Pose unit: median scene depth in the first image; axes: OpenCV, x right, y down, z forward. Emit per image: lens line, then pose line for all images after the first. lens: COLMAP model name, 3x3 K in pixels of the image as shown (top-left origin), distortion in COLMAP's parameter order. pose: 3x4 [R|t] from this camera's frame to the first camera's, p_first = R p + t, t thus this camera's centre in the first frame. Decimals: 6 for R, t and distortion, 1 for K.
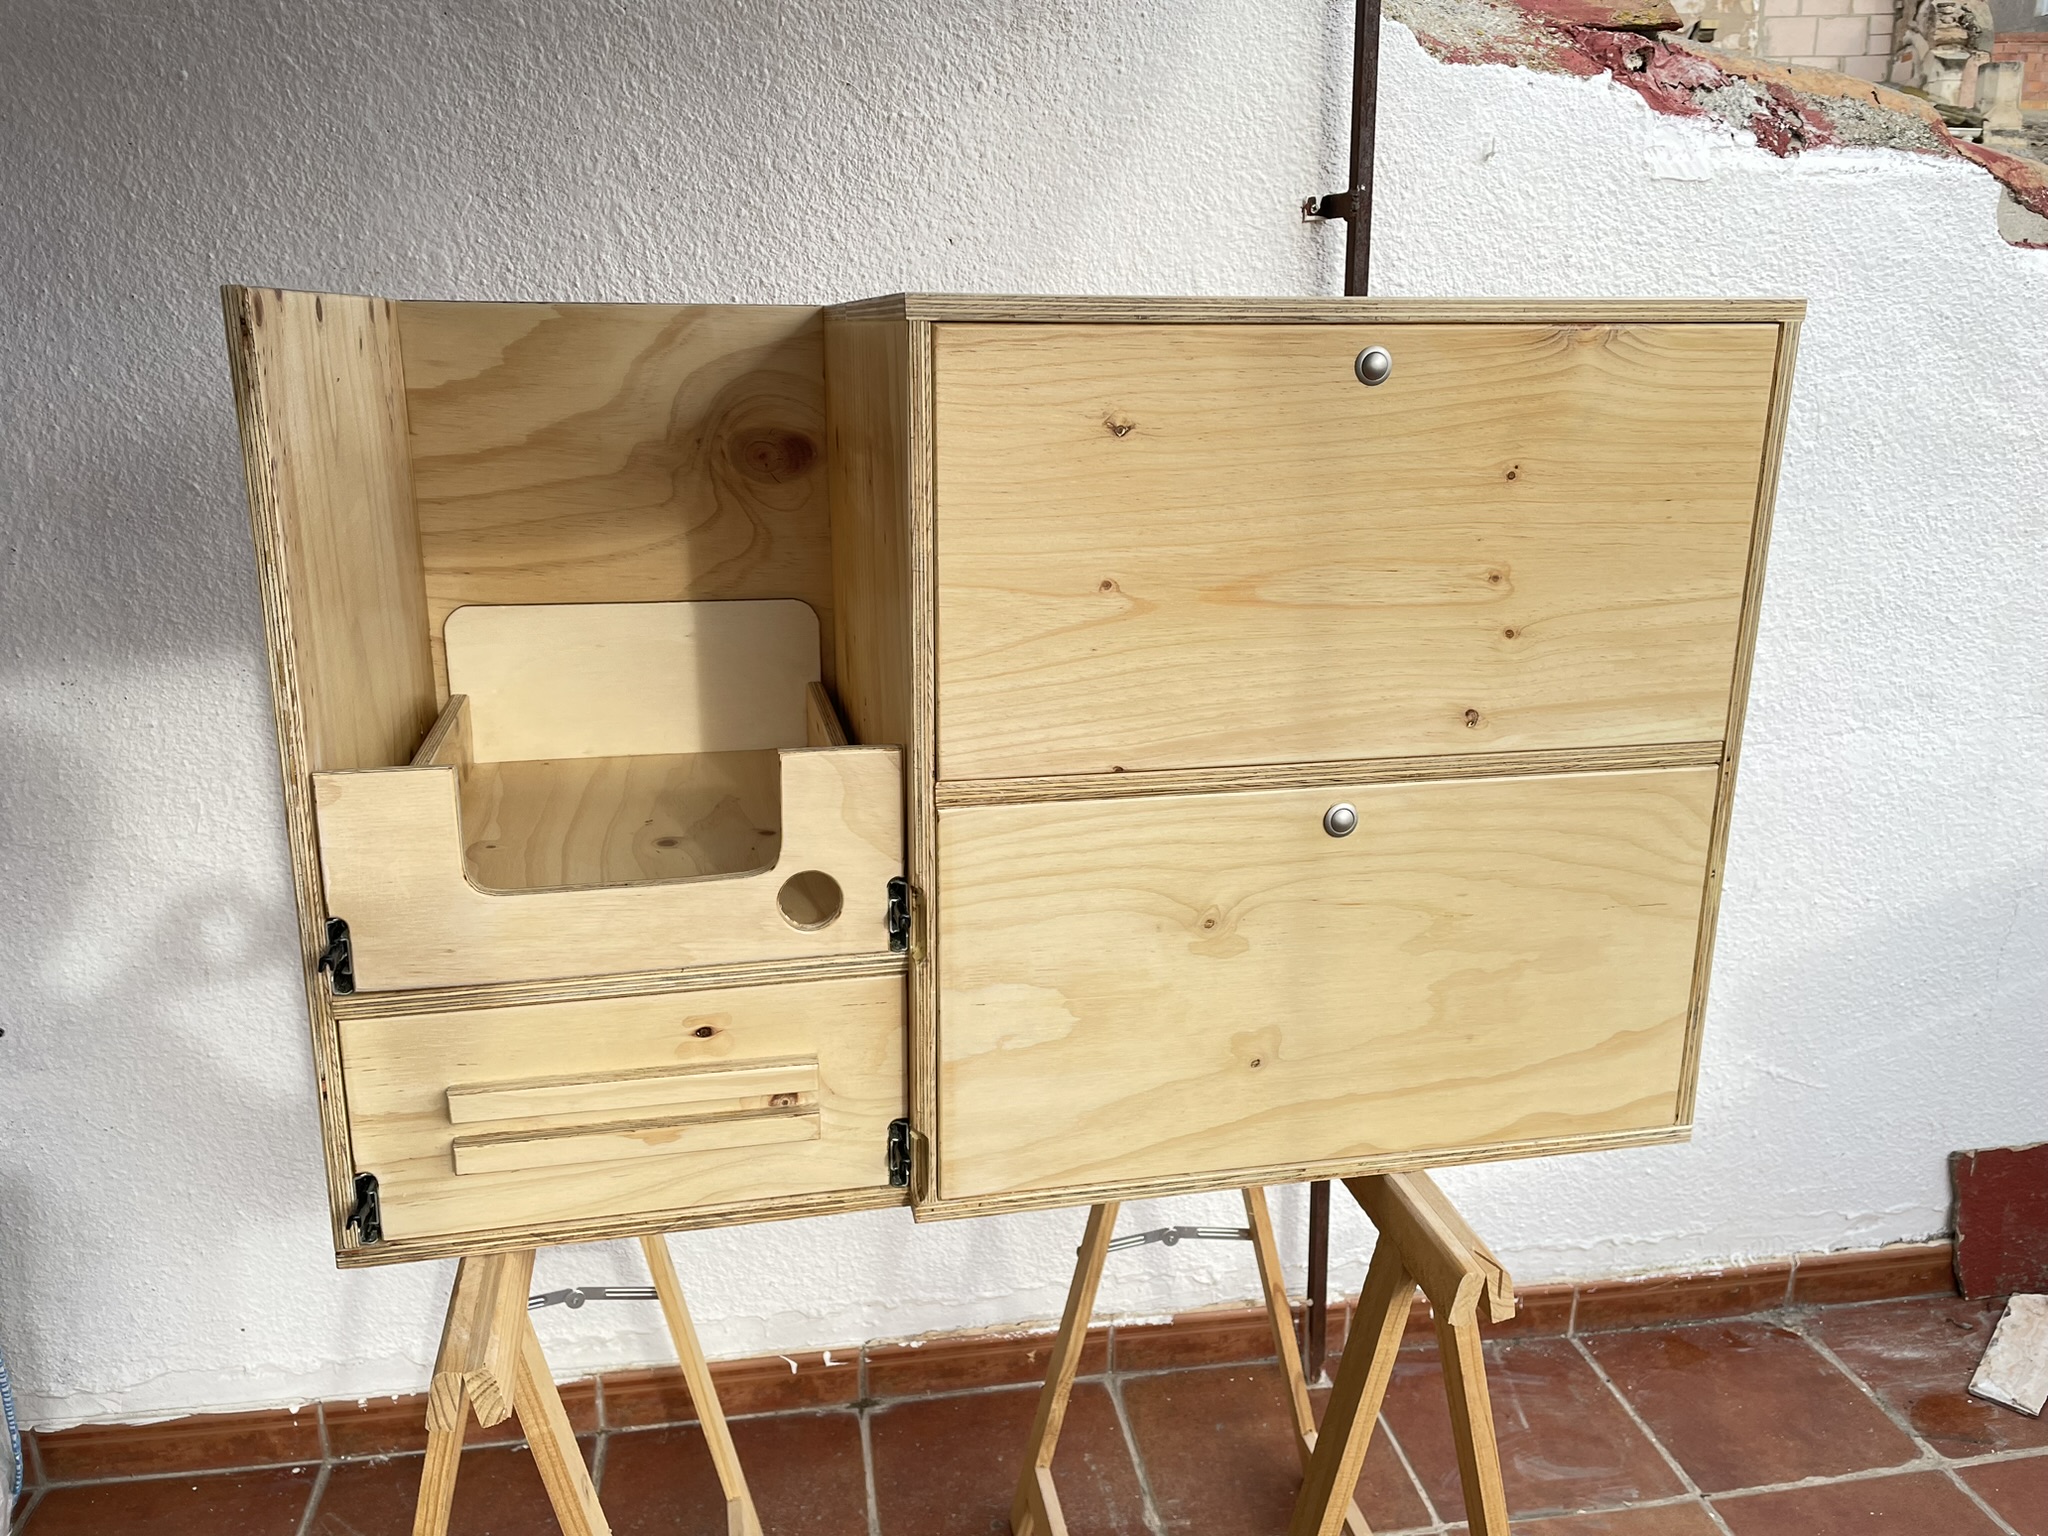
lens RADIAL K [[1529.4, 0, 1032.1], [0, 1529.4, 761.0], [0, 0, 1]] dist [0.078715, -0.103186]
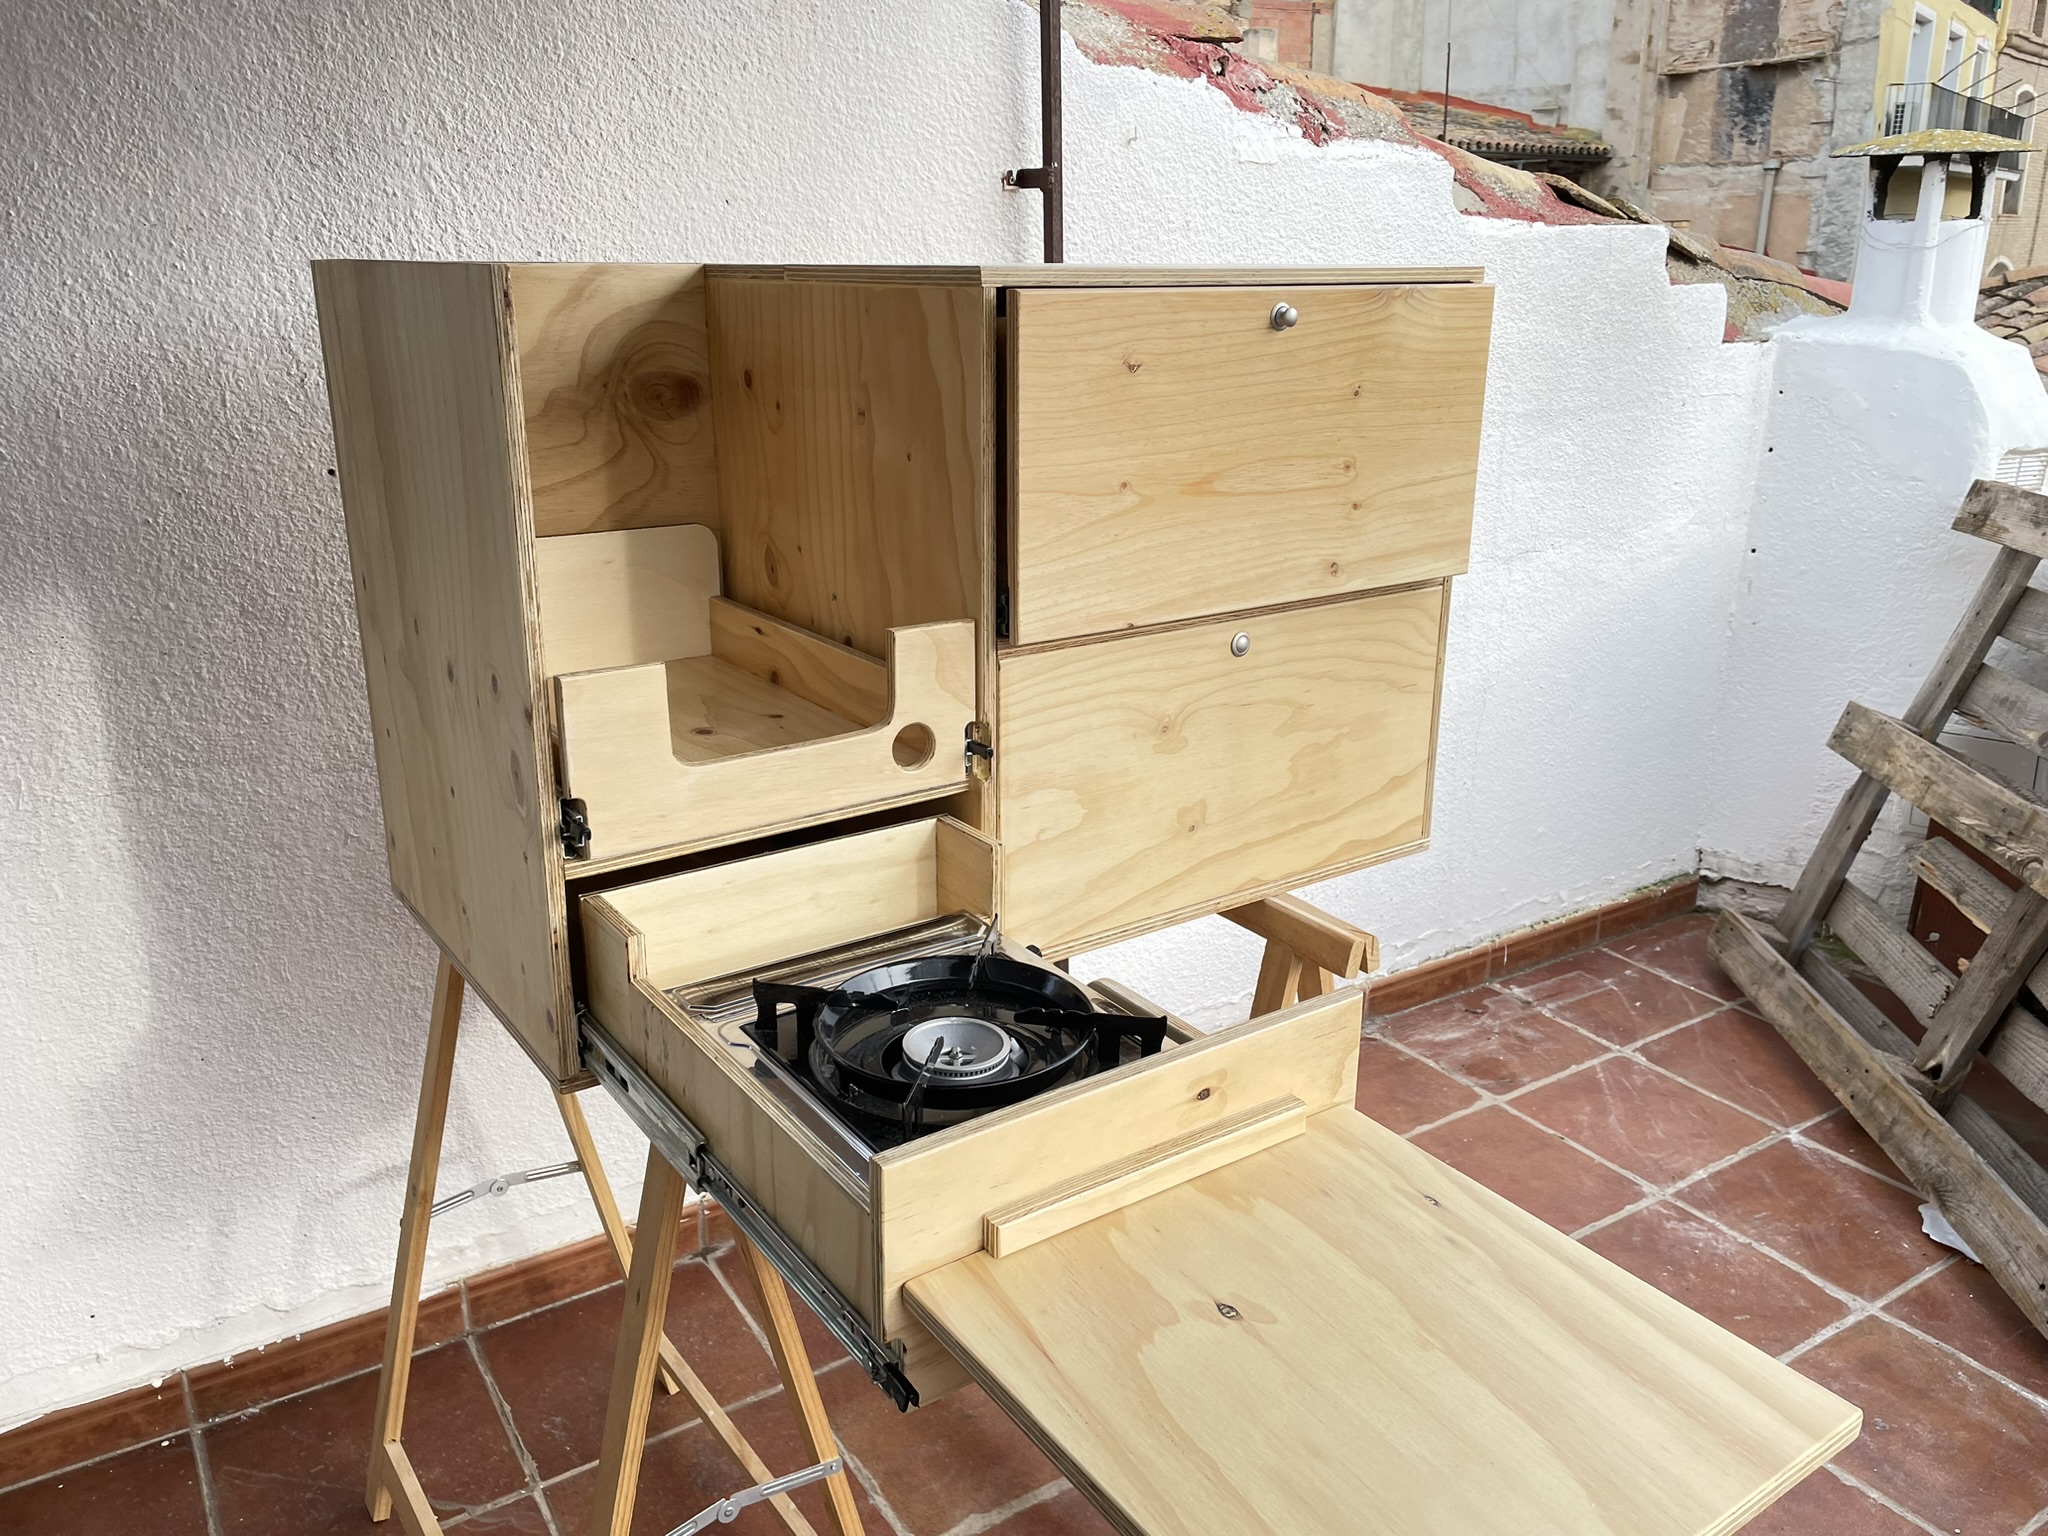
lens RADIAL K [[1529.4, 0, 1026.6], [0, 1529.4, 749.1], [0, 0, 1]] dist [0.078715, -0.103186]
pose [[0.918815, -0.119780, 0.376074, -0.346228], [0.106703, 0.992741, 0.055493, 0.023636], [-0.379991, -0.010860, 0.924926, -0.146451]]
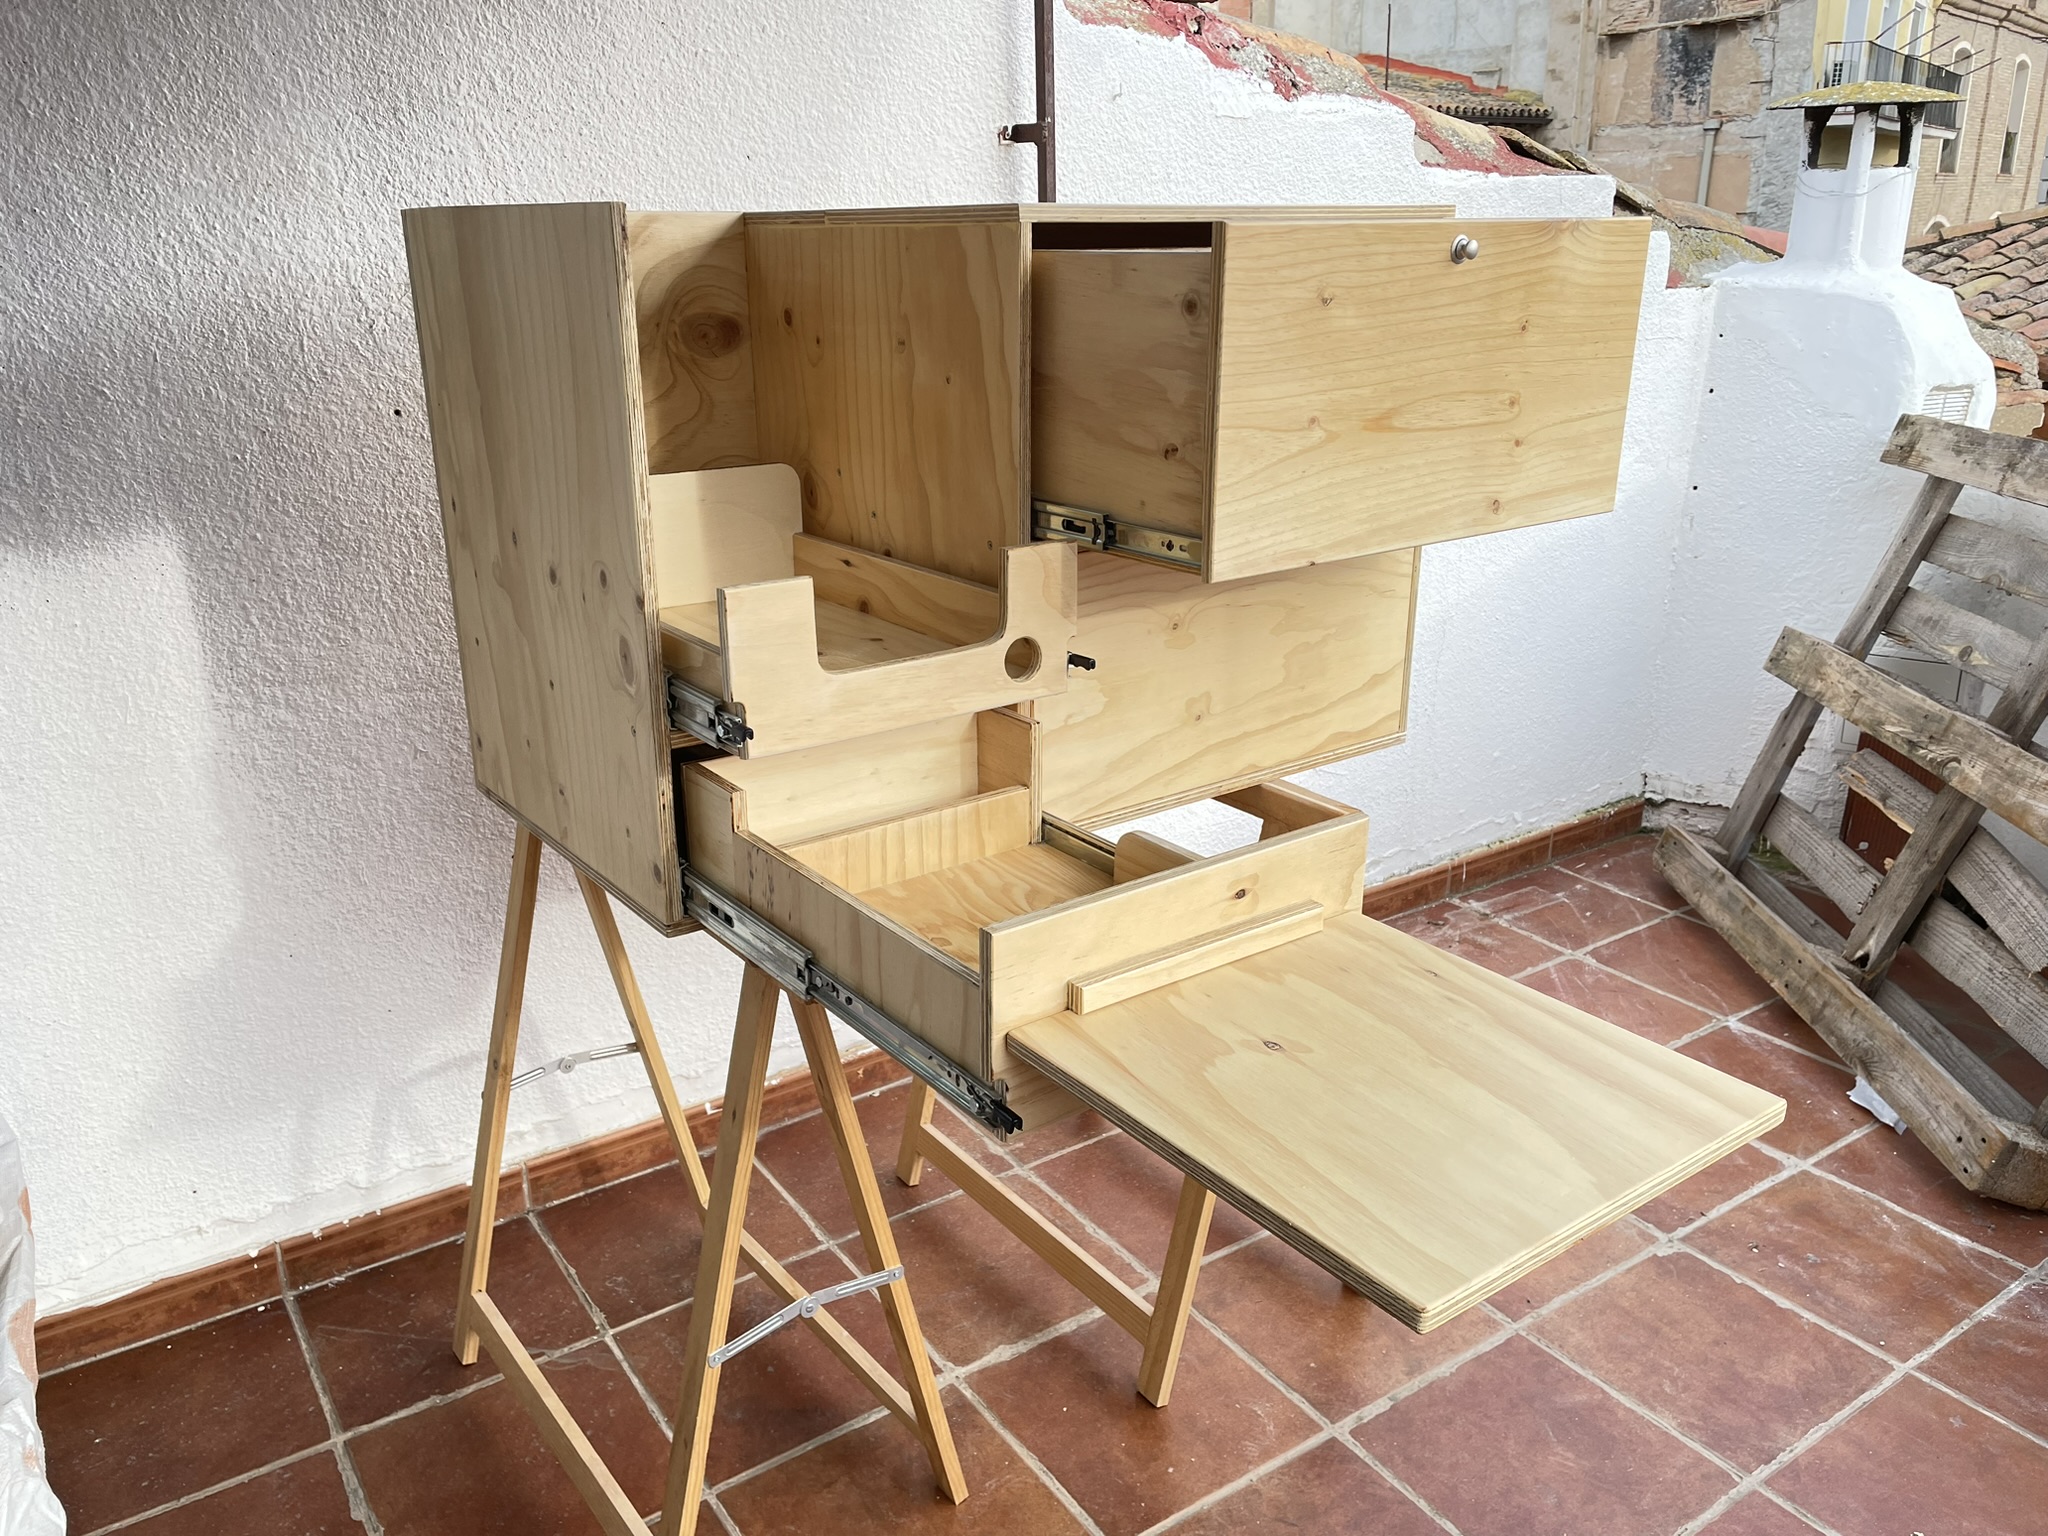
lens RADIAL K [[1529.4, 0, 995.7], [0, 1529.4, 778.9], [0, 0, 1]] dist [0.078715, -0.103186]
pose [[0.910770, -0.148302, 0.385363, -0.444951], [0.122755, 0.988327, 0.090226, 0.065581], [-0.394245, -0.034870, 0.918343, -0.229851]]
